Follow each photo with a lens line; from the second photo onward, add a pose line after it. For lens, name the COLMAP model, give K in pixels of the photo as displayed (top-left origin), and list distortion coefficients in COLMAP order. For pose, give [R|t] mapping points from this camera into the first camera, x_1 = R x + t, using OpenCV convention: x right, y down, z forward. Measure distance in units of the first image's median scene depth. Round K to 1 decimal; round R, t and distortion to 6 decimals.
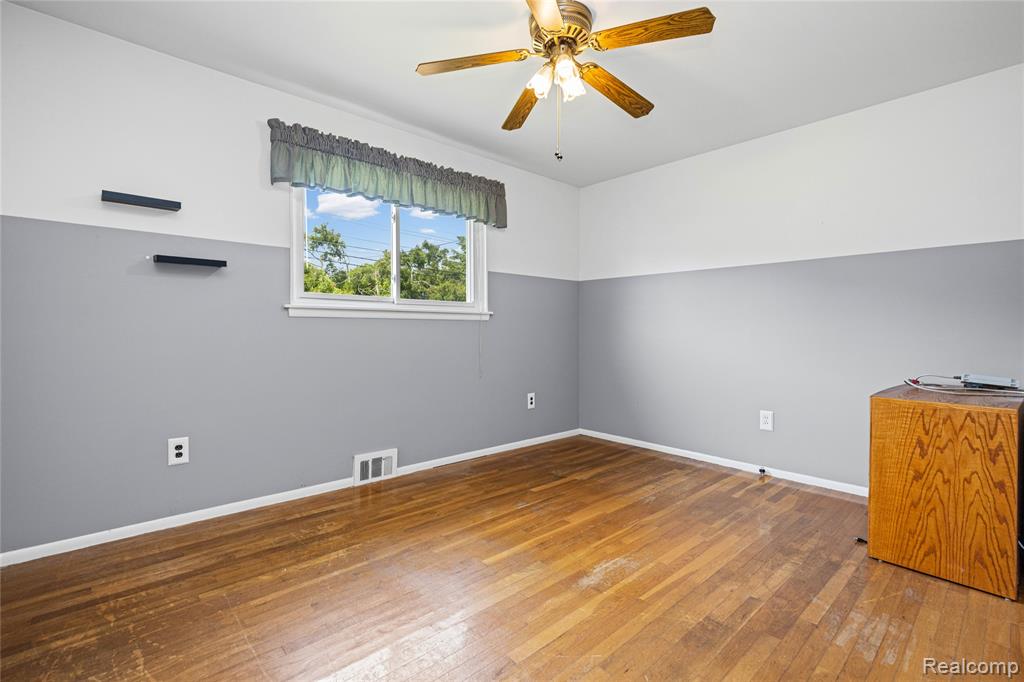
lens RADIAL K [[467.5, 0, 512.9], [0, 467.5, 331.2], [0, 0, 1]] dist [0.001686, 0.000150]
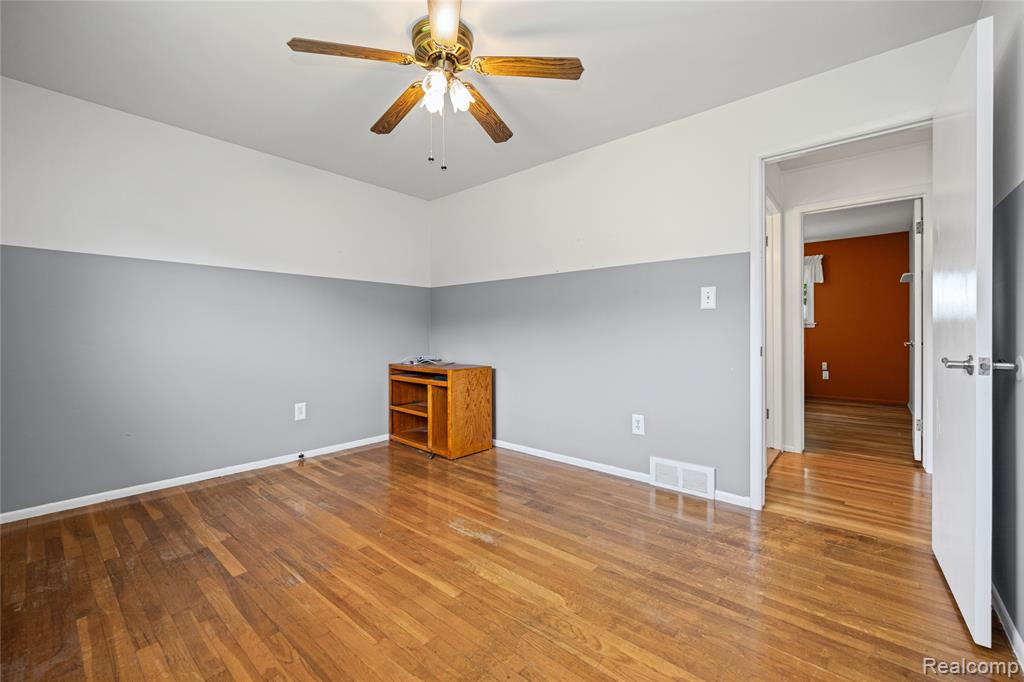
lens RADIAL K [[415.8, 0, 510.3], [0, 415.8, 334.2], [0, 0, 1]] dist [0.000739, -0.000237]
pose [[-0.108440, -0.009203, 0.994060, -0.720210], [0.004504, 0.999942, 0.009749, -0.007645], [-0.994093, 0.005534, -0.108392, 0.827748]]
